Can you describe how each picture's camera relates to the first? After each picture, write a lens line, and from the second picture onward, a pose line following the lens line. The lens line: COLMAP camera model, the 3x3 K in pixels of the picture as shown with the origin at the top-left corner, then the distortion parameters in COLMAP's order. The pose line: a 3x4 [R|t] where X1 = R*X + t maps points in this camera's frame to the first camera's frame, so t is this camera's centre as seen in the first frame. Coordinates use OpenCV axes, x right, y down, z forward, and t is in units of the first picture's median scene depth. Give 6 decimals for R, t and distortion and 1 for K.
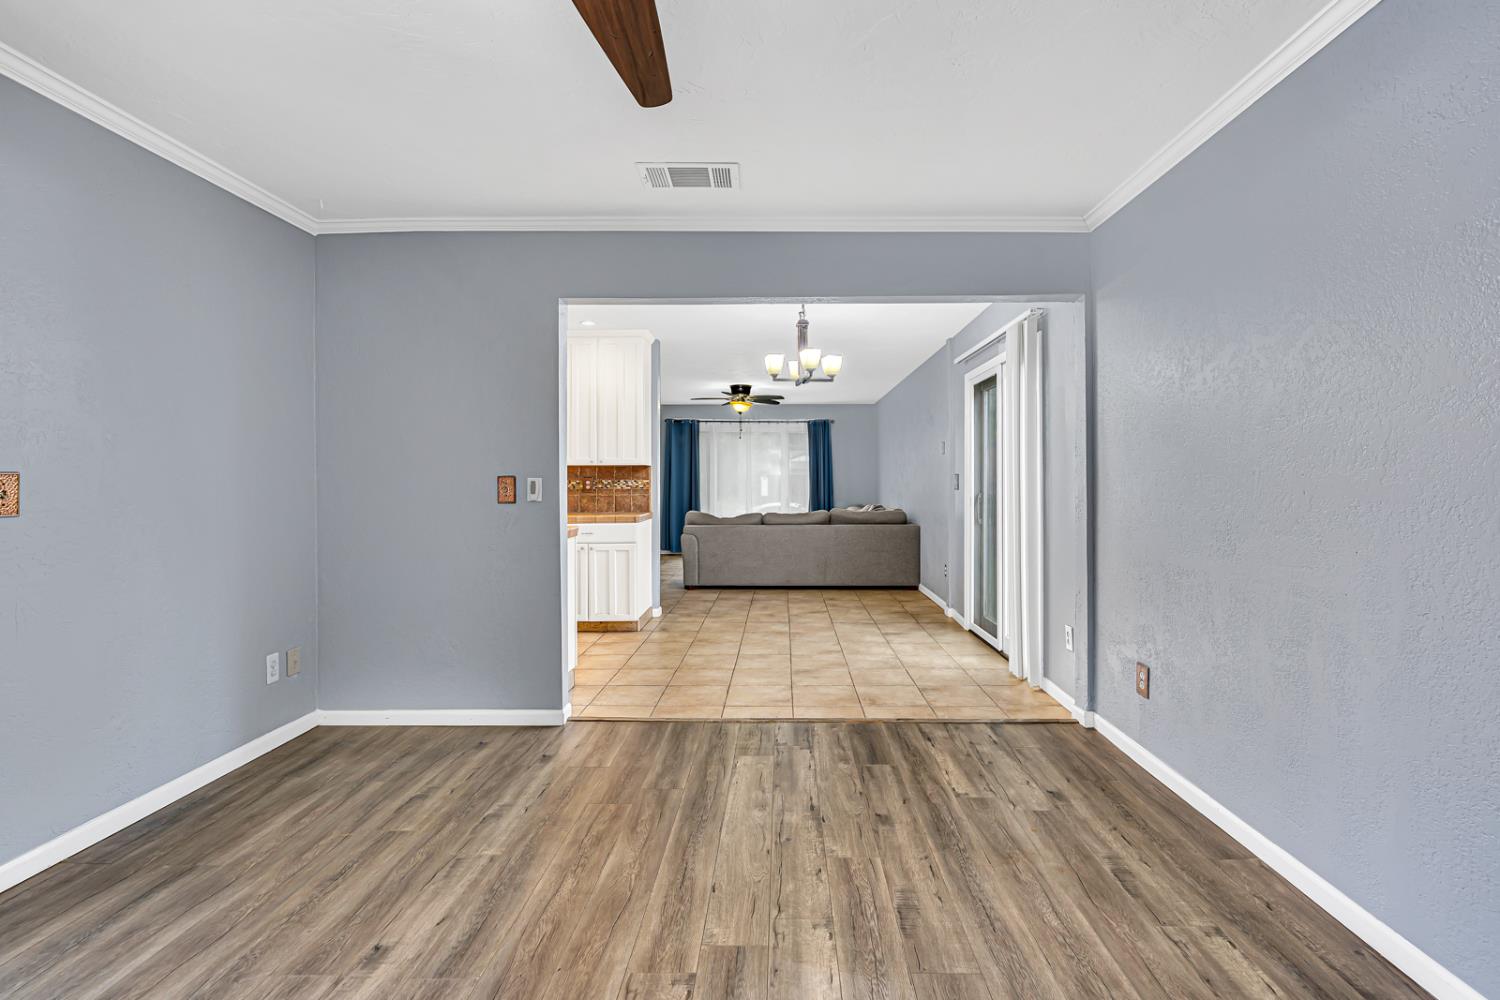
lens RADIAL K [[675.9, 0, 753.4], [0, 675.9, 492.0], [0, 0, 1]] dist [-0.000685, 0.000028]
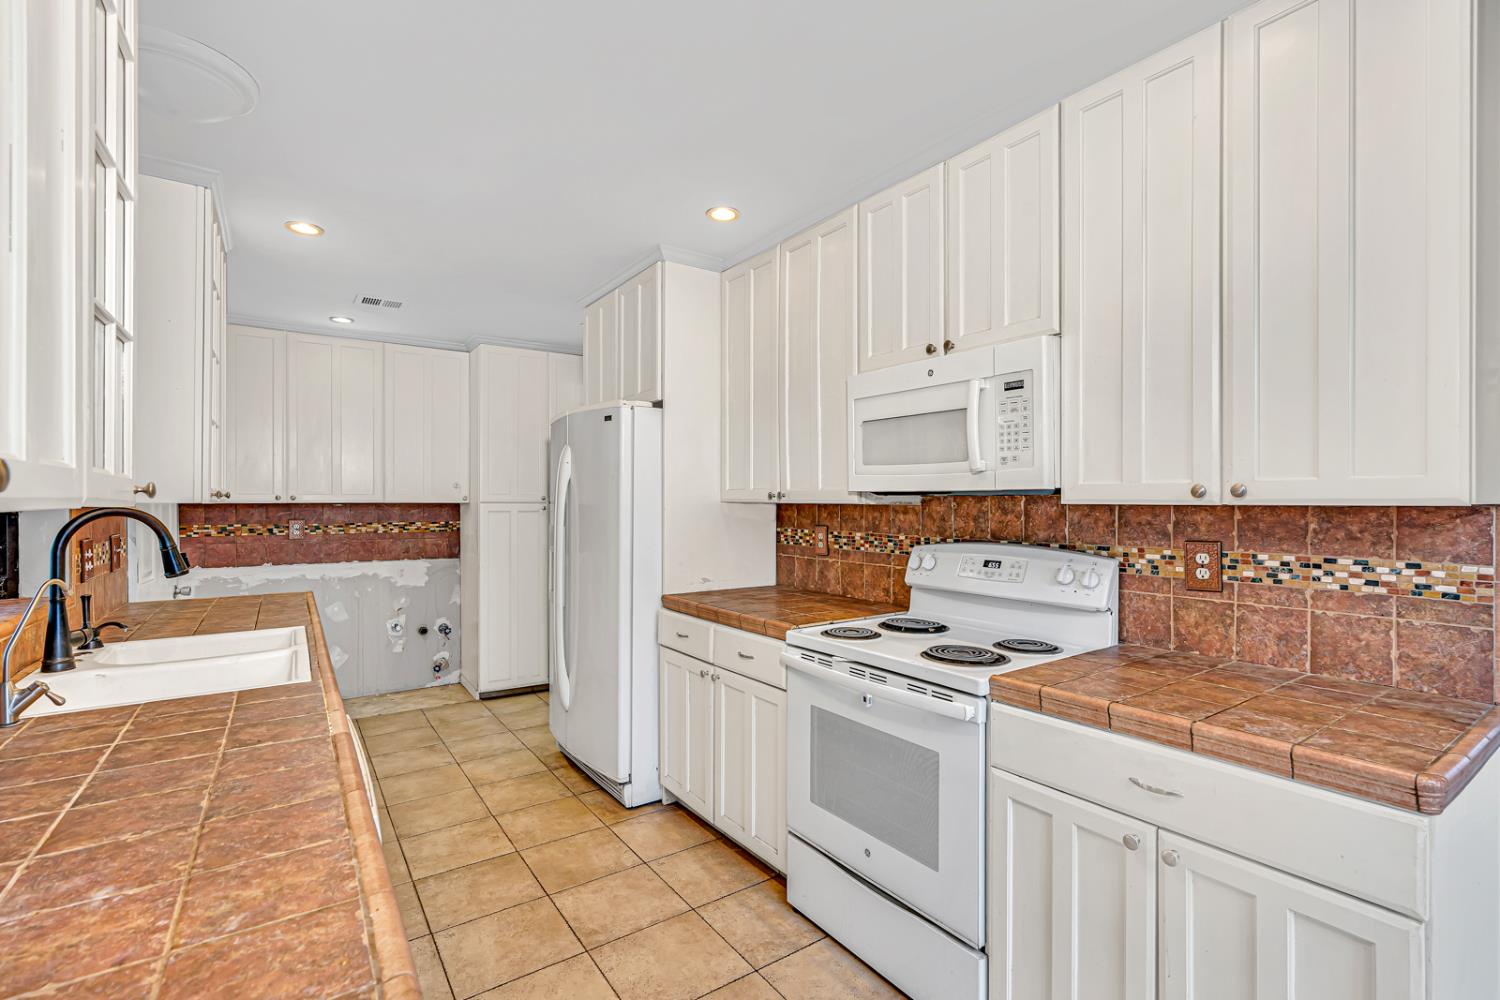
lens RADIAL K [[675.9, 0, 753.1], [0, 675.9, 503.5], [0, 0, 1]] dist [-0.000685, 0.000028]
pose [[0.593674, -0.005123, -0.804689, -0.118027], [-0.003984, 0.999949, -0.009305, -0.035744], [0.804696, 0.008730, 0.593624, 0.650667]]
